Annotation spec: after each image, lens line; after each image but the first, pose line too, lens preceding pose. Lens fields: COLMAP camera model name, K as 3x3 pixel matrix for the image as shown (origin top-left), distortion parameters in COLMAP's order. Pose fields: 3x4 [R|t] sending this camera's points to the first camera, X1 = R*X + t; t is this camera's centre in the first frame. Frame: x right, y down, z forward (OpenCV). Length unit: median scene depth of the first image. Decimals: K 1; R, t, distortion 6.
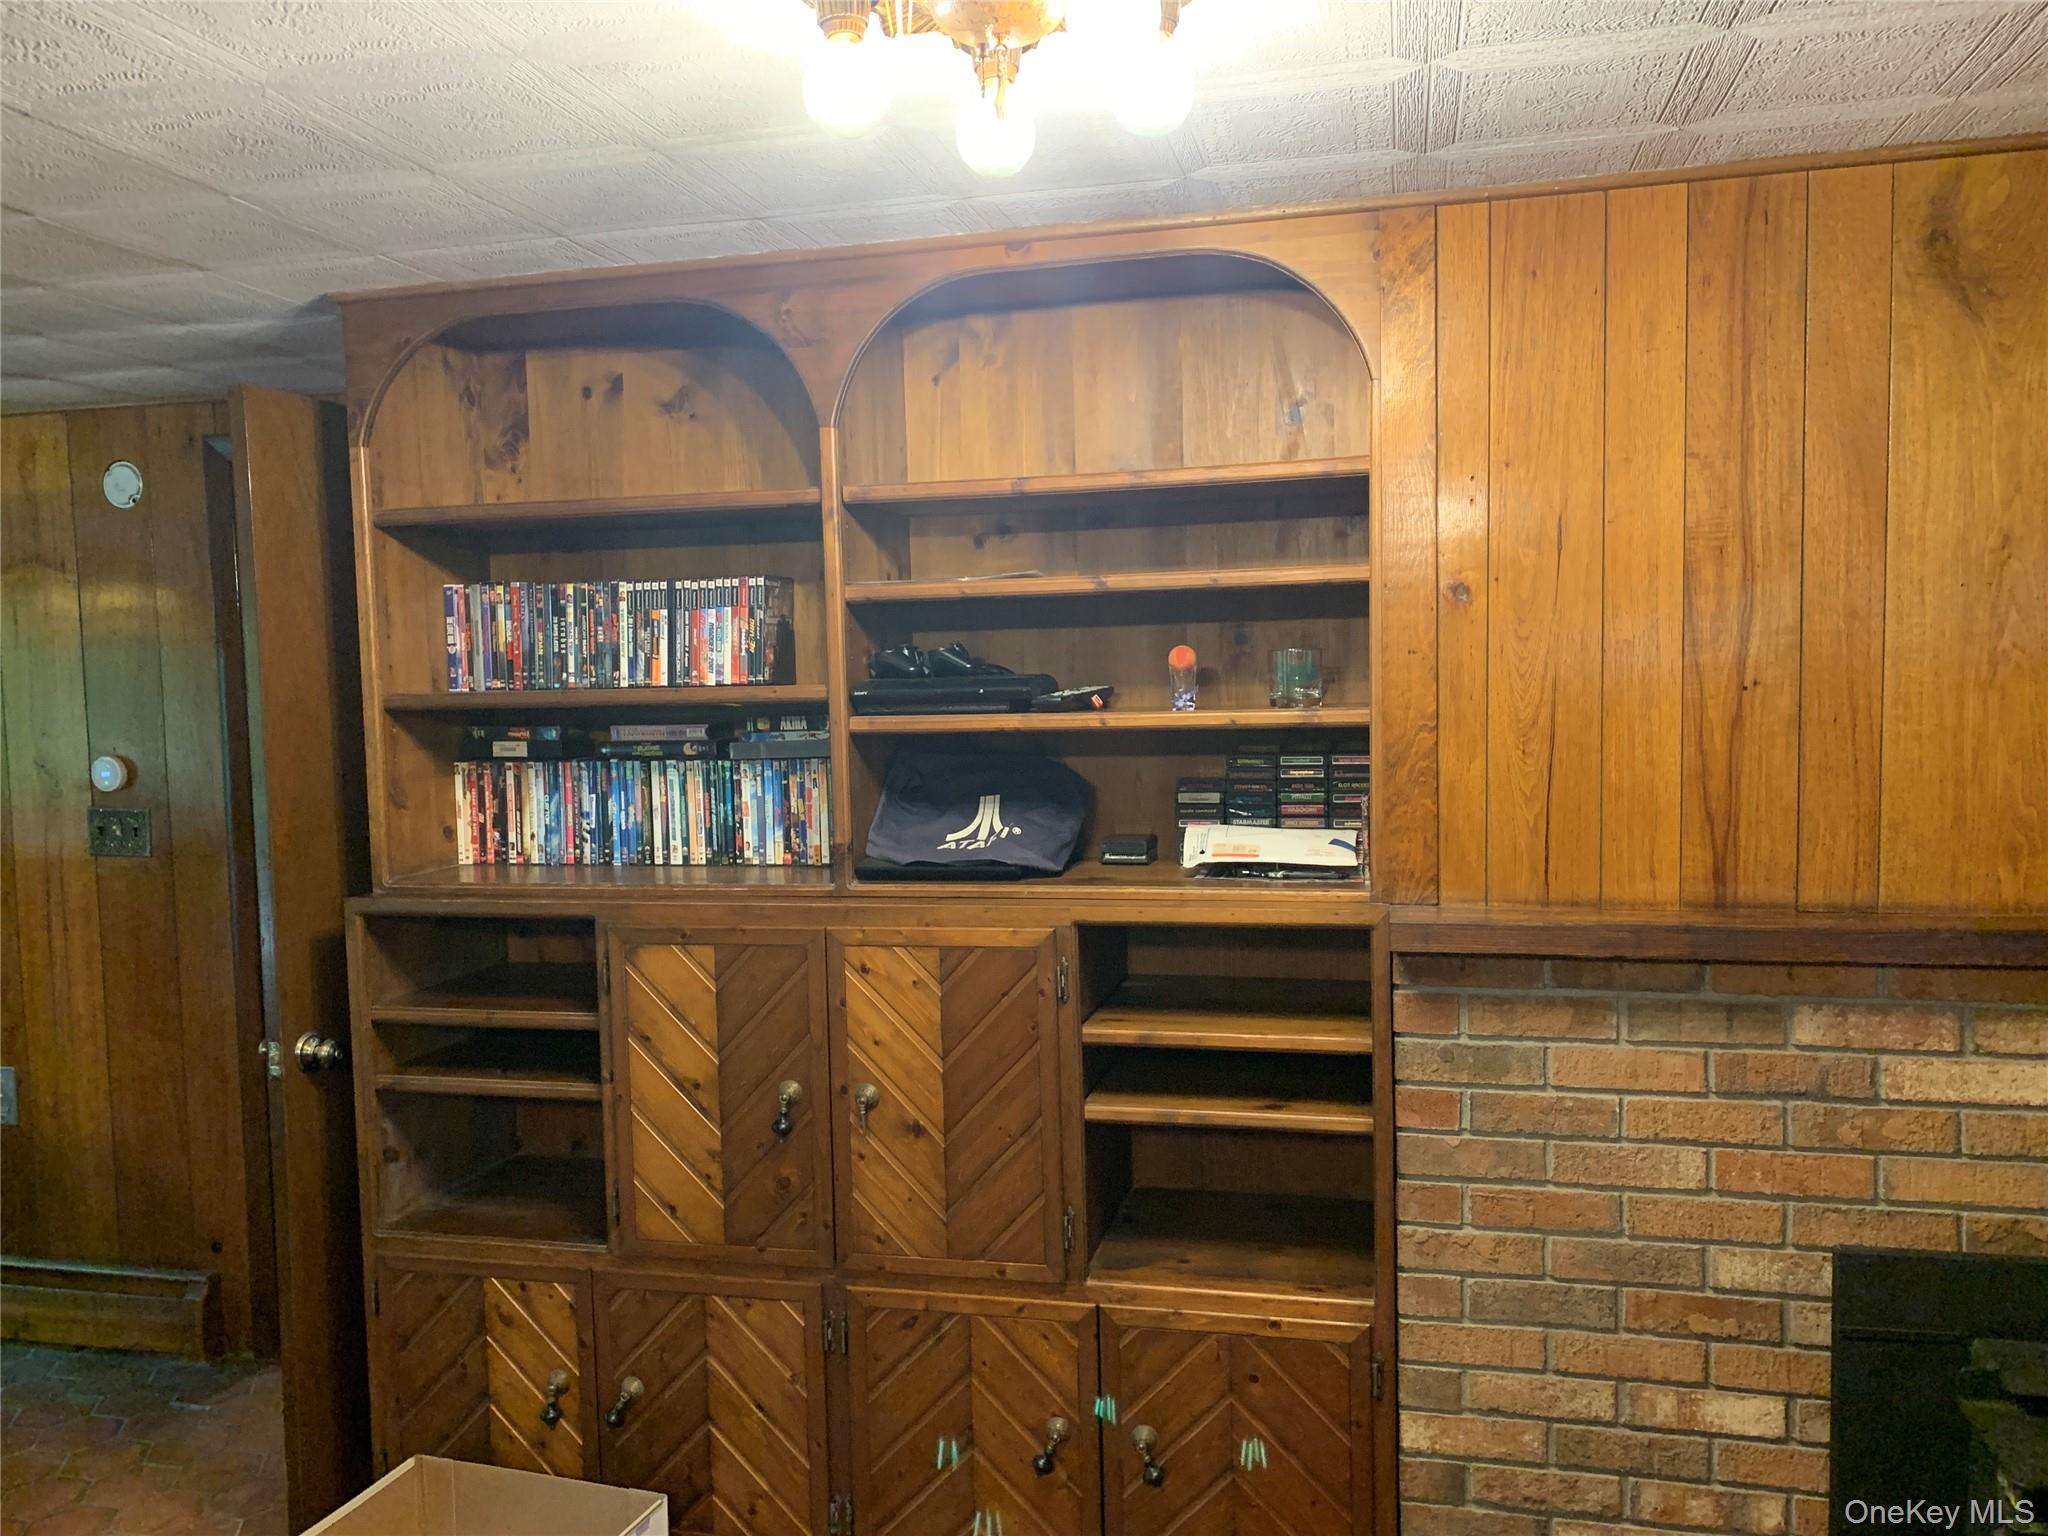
lens RADIAL K [[1560.6, 0, 1017.6], [0, 1560.6, 780.2], [0, 0, 1]] dist [0.036623, -0.041746]
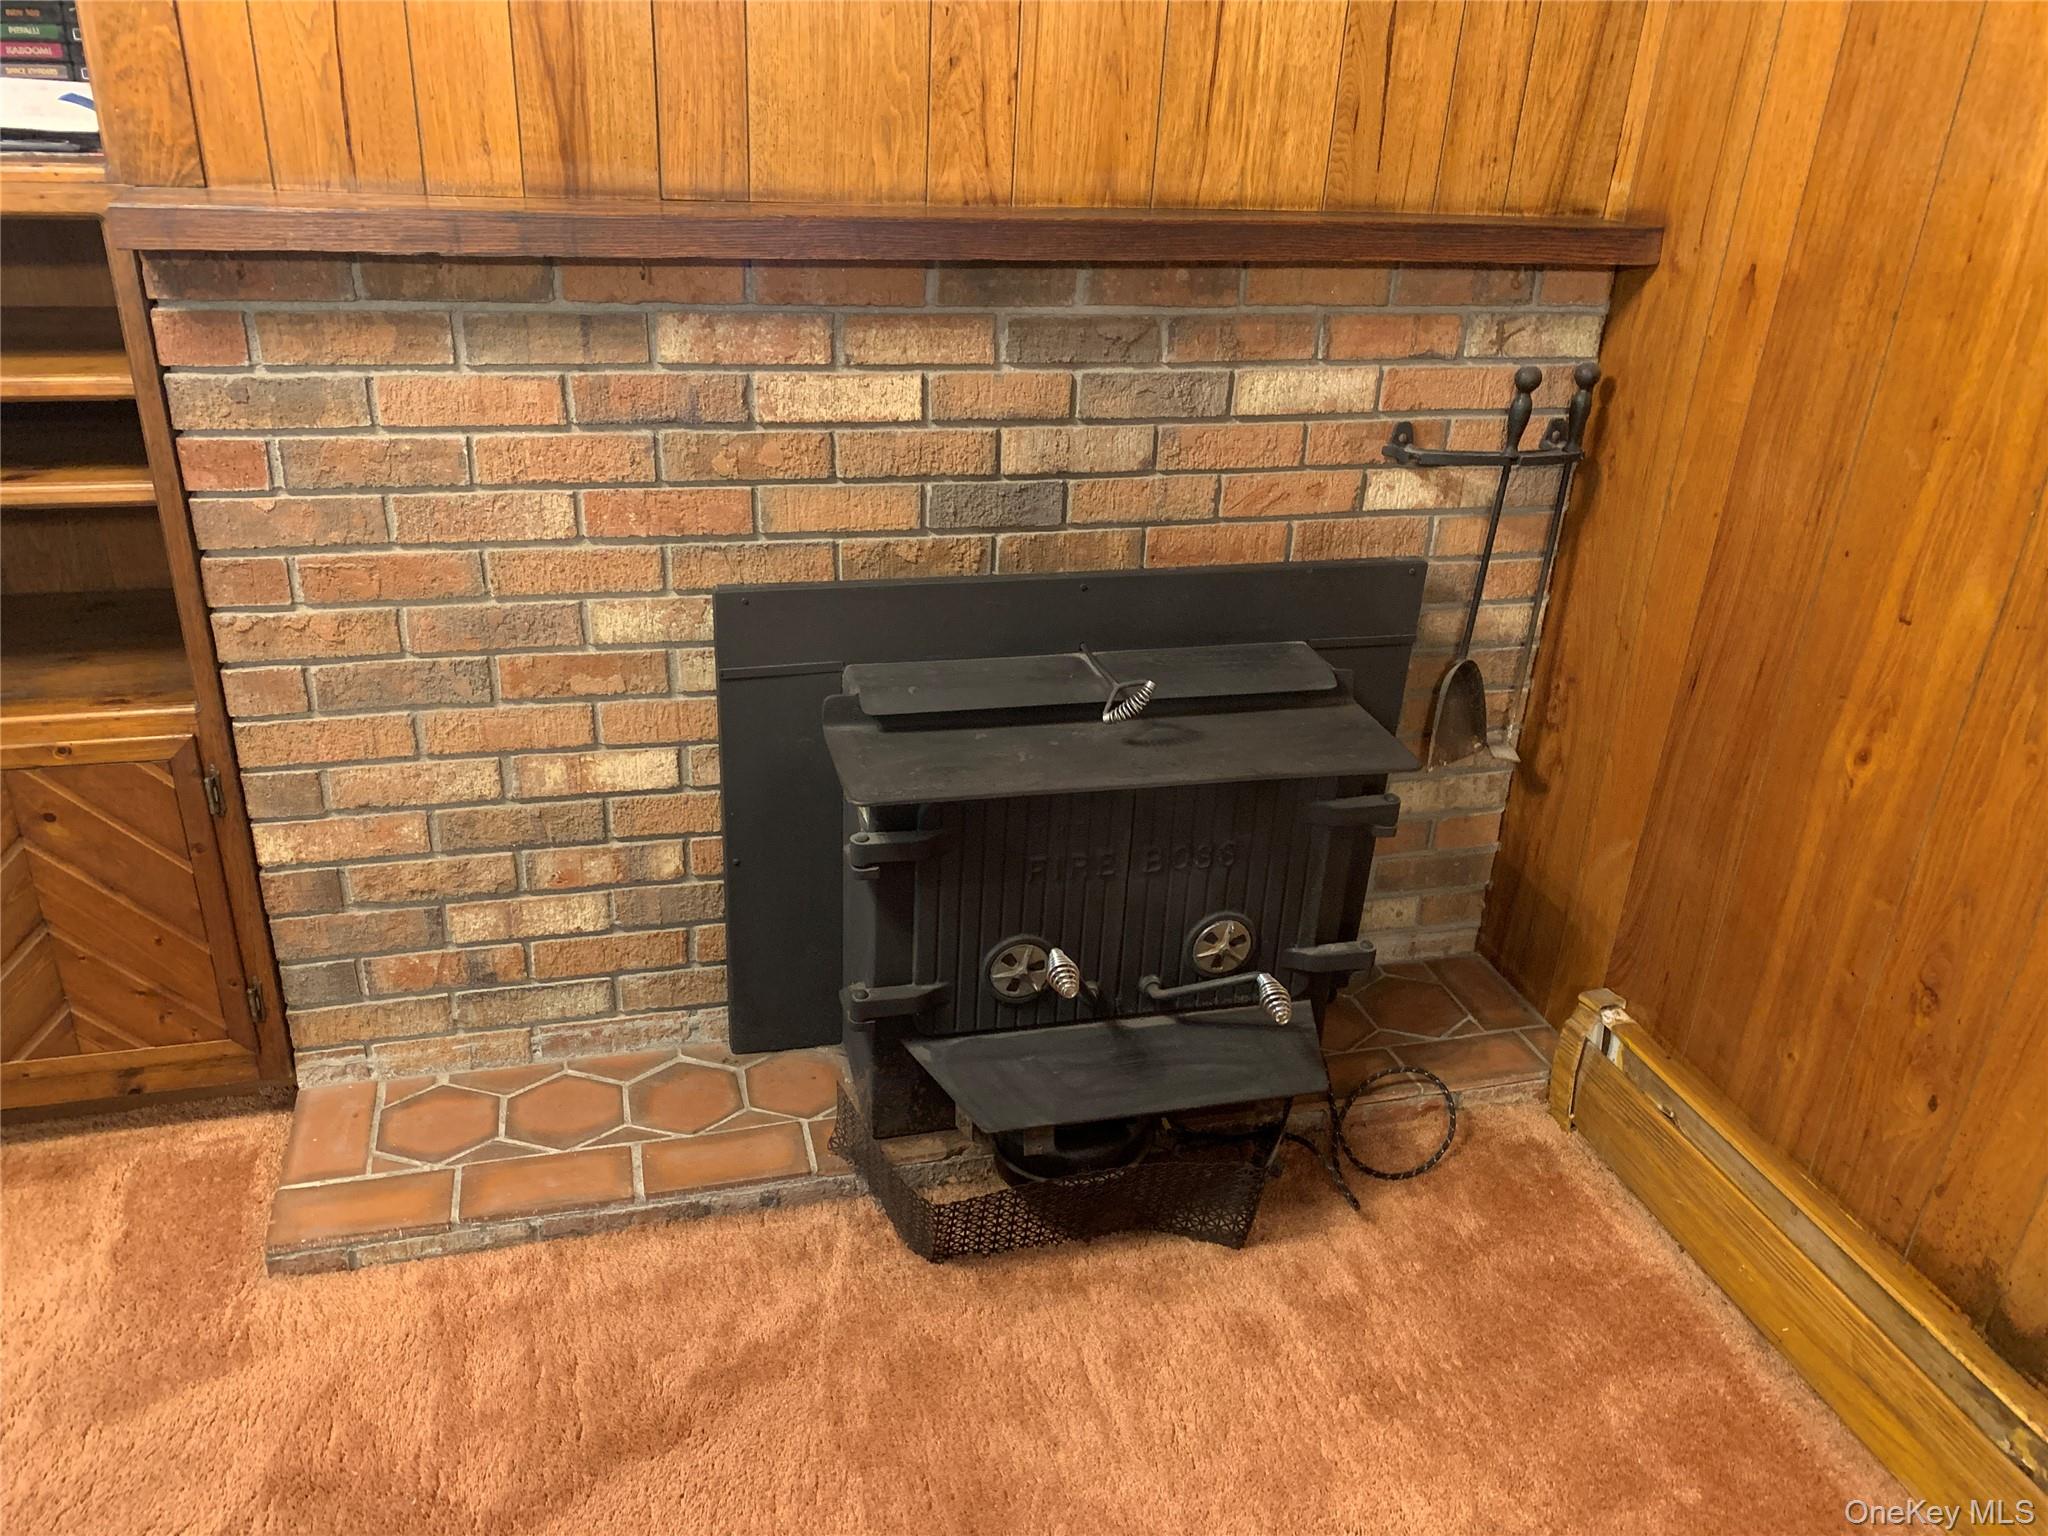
lens RADIAL K [[1560.6, 0, 1017.6], [0, 1560.6, 783.9], [0, 0, 1]] dist [0.036623, -0.041746]
pose [[0.876981, -0.152311, 0.455748, 0.231780], [-0.032083, 0.927761, 0.371794, 0.054729], [-0.479453, -0.340678, 0.808742, 0.128292]]
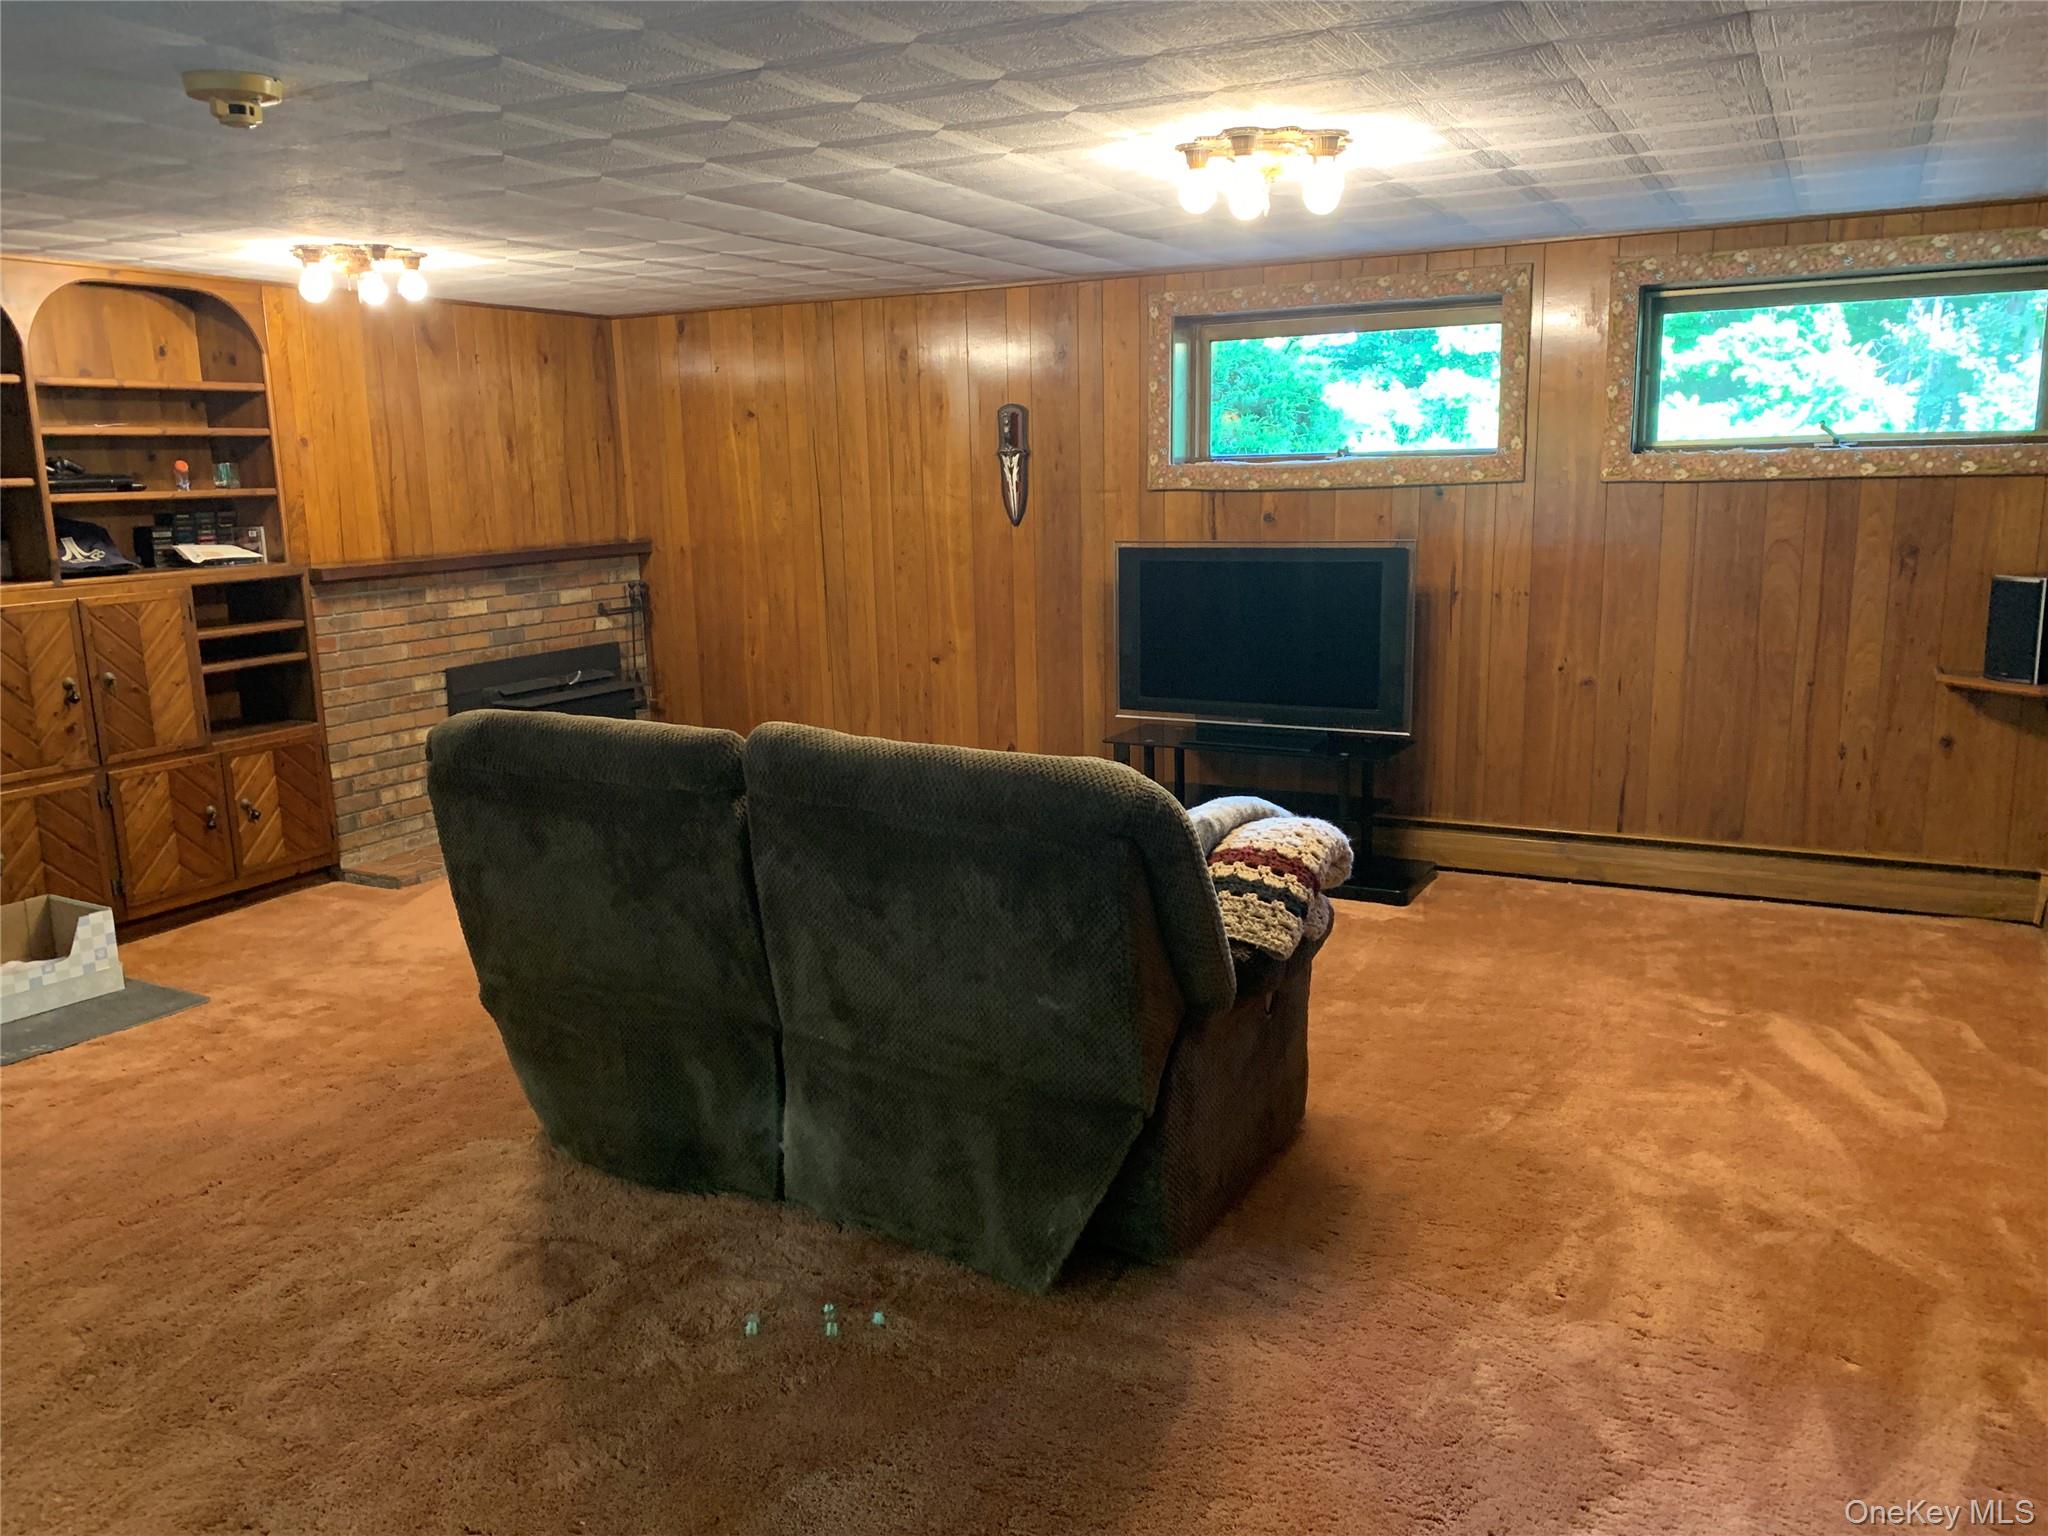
lens RADIAL K [[1560.6, 0, 1034.9], [0, 1560.6, 758.6], [0, 0, 1]] dist [0.036623, -0.041746]
pose [[0.237973, -0.165406, 0.957084, -2.011055], [0.083122, 0.985246, 0.149605, 0.107332], [-0.967708, 0.043953, 0.248211, -0.782311]]
